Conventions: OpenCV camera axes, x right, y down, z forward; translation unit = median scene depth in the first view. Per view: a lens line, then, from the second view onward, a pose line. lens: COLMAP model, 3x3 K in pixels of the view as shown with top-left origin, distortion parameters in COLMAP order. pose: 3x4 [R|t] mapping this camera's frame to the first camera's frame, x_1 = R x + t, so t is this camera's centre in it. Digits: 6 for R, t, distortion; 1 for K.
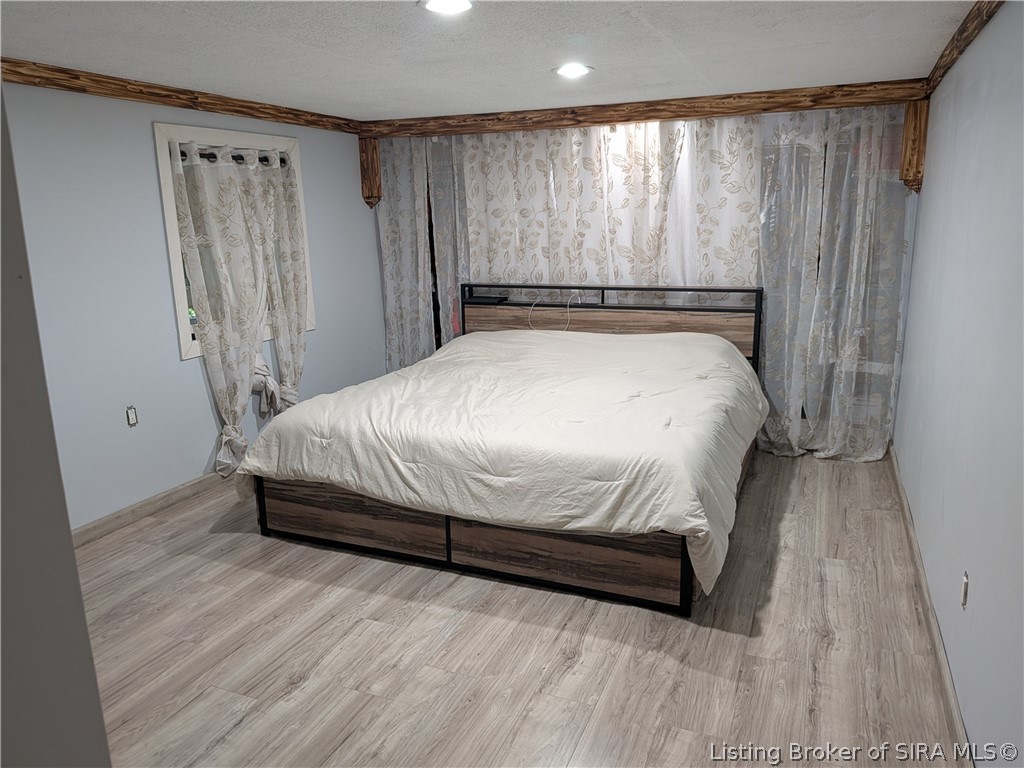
lens RADIAL K [[731.6, 0, 521.0], [0, 731.6, 387.1], [0, 0, 1]] dist [0.028899, -0.012187]
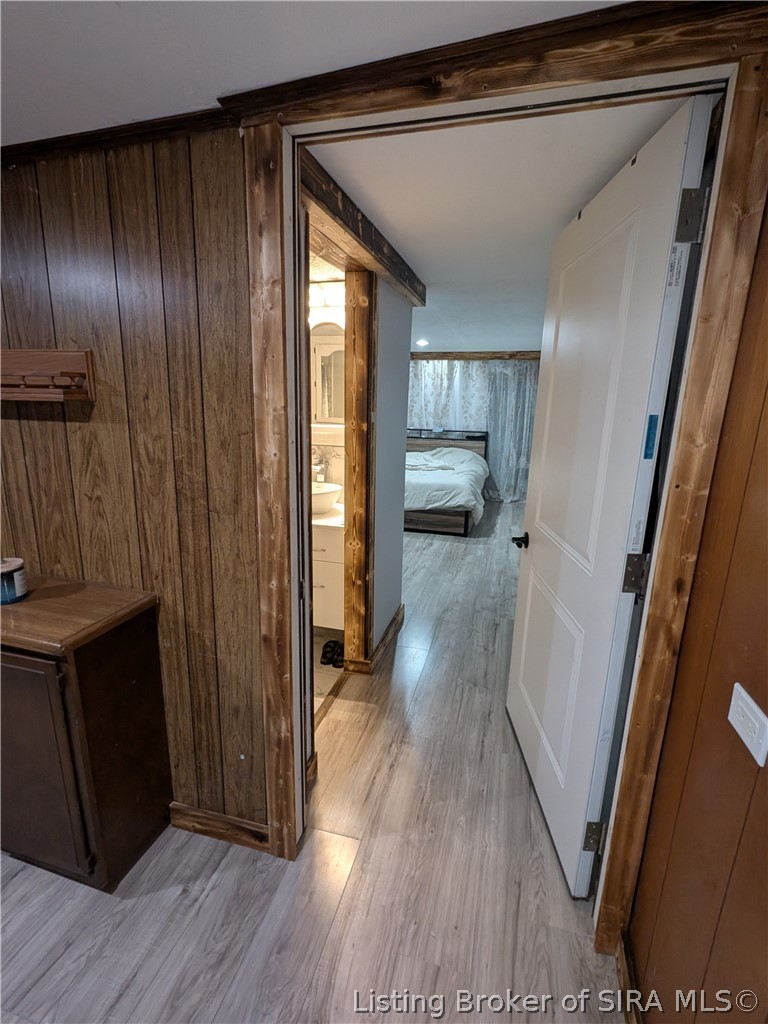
lens RADIAL K [[481.3, 0, 377.0], [0, 481.3, 508.5], [0, 0, 1]] dist [0.005236, -0.000394]
pose [[0.993118, 0.015004, 0.116153, -0.213388], [-0.014975, 0.999887, -0.001116, 0.124637], [-0.116157, -0.000631, 0.993231, -0.525457]]
